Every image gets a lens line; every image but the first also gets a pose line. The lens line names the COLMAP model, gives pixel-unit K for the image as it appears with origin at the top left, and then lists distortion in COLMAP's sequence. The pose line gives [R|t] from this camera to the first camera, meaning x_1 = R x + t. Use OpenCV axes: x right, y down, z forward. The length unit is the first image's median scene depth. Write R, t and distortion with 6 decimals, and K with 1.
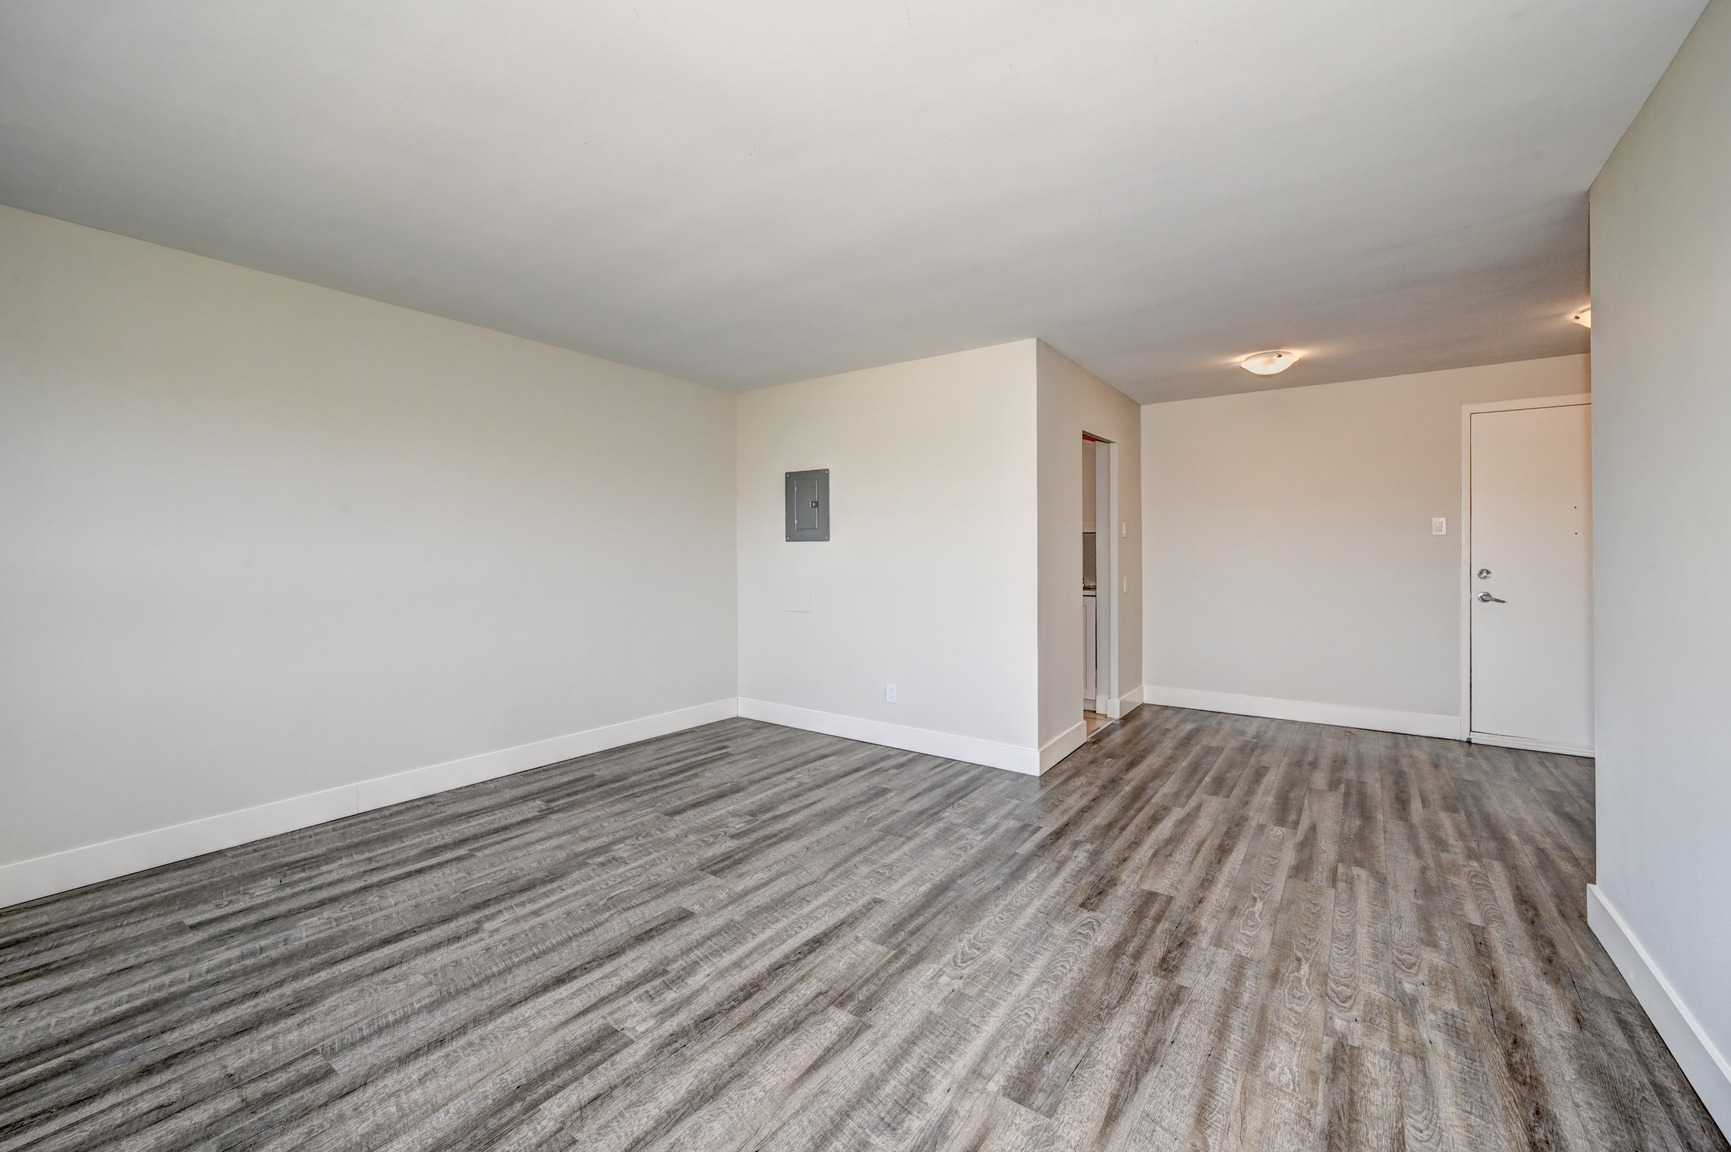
lens RADIAL K [[710.1, 0, 838.5], [0, 710.1, 548.9], [0, 0, 1]] dist [-0.001768, -0.000414]
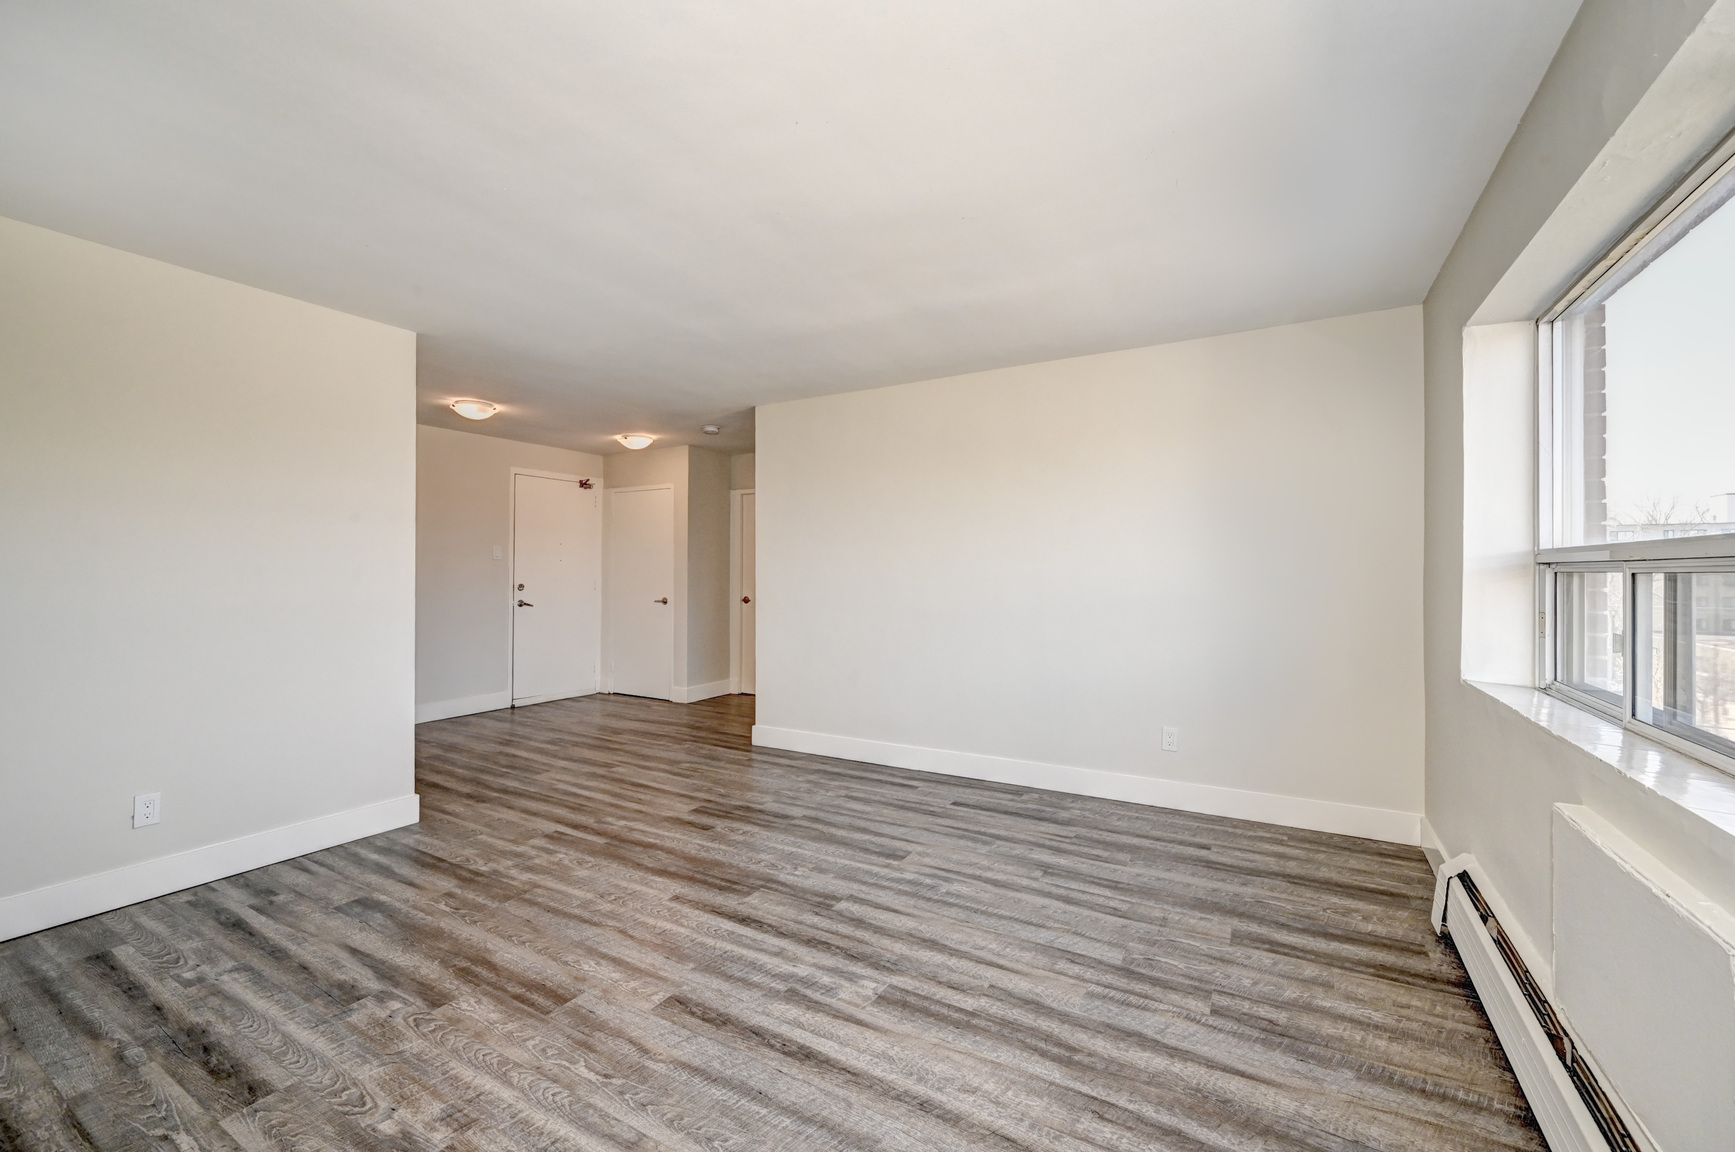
lens RADIAL K [[711.7, 0, 861.6], [0, 711.7, 567.0], [0, 0, 1]] dist [-0.001768, -0.000414]
pose [[-0.112312, 0.005434, 0.993658, -0.828611], [-0.005115, 0.999969, -0.006046, -0.000481], [-0.993660, -0.005762, -0.112280, 0.665365]]
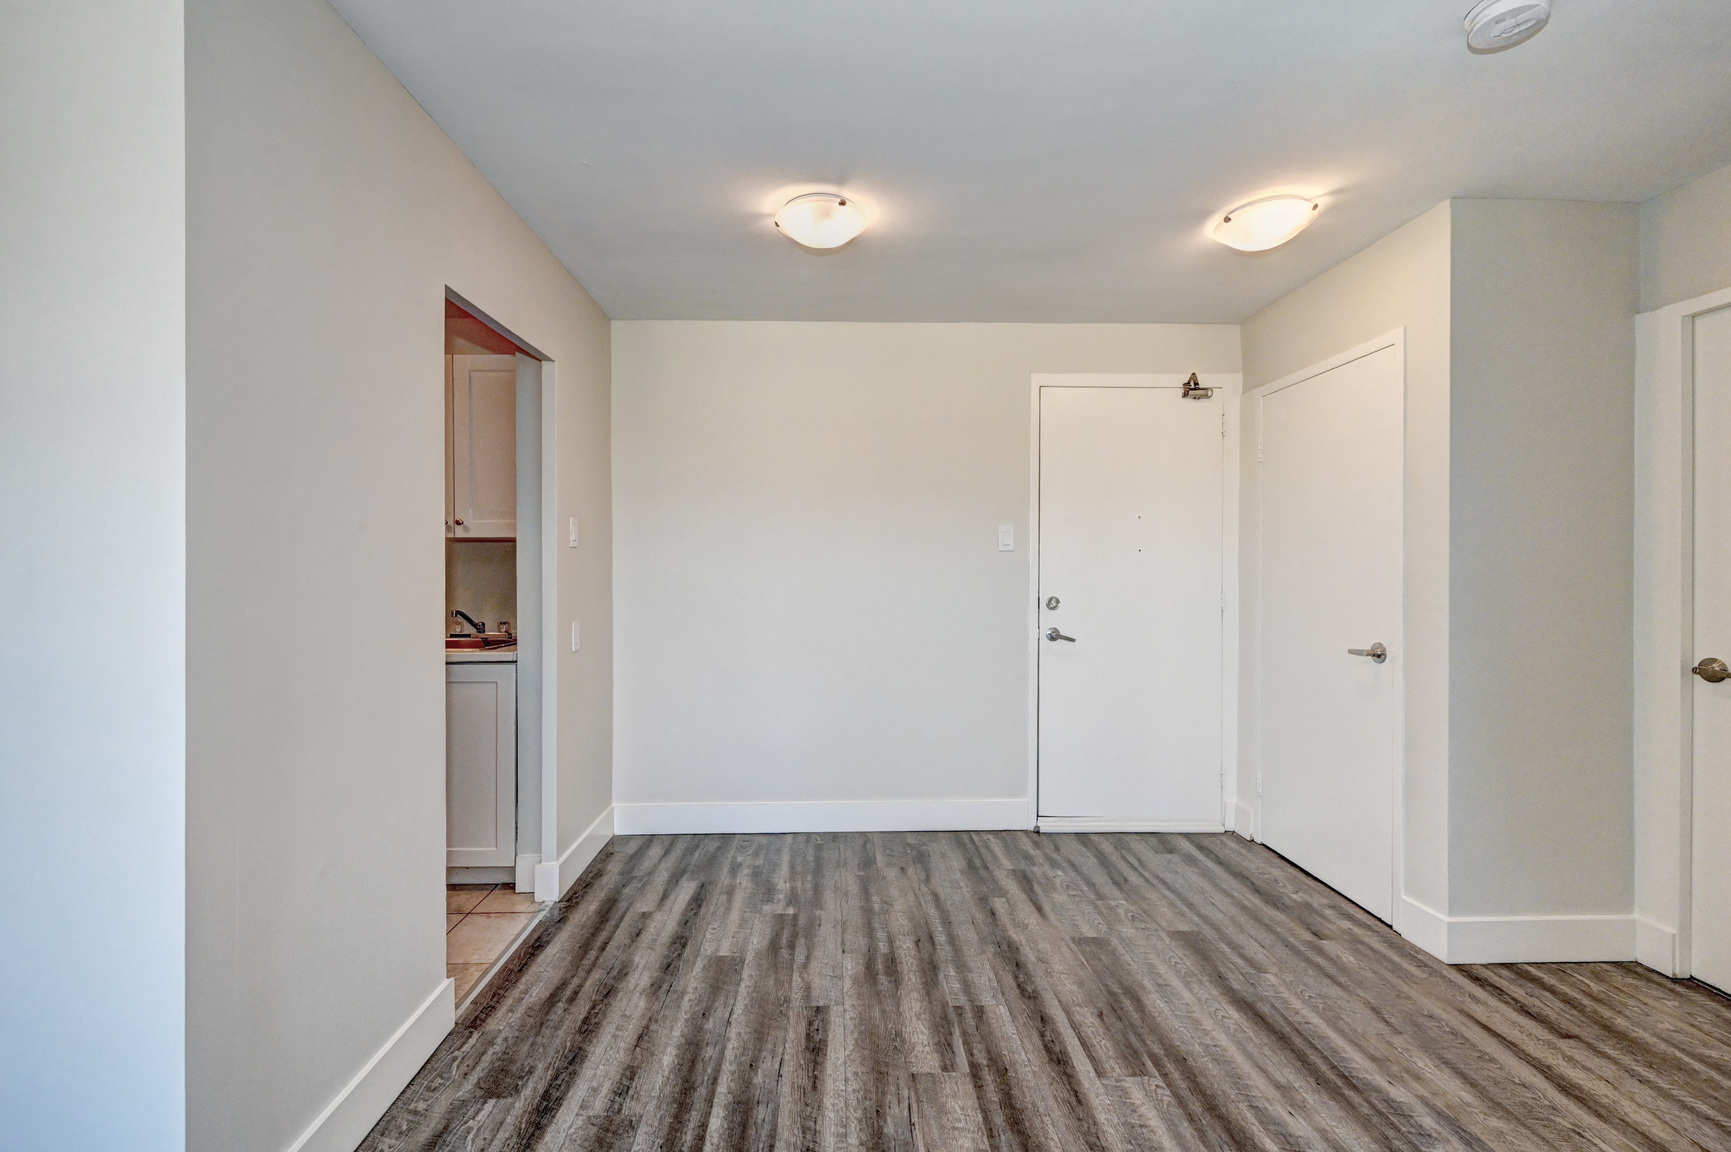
lens RADIAL K [[747.2, 0, 847.8], [0, 747.2, 572.0], [0, 0, 1]] dist [-0.002595, -0.001449]
pose [[0.792761, 0.002446, 0.609527, 0.368670], [-0.004663, 0.999987, 0.002052, 0.002828], [-0.609514, -0.004469, 0.792763, 0.712794]]
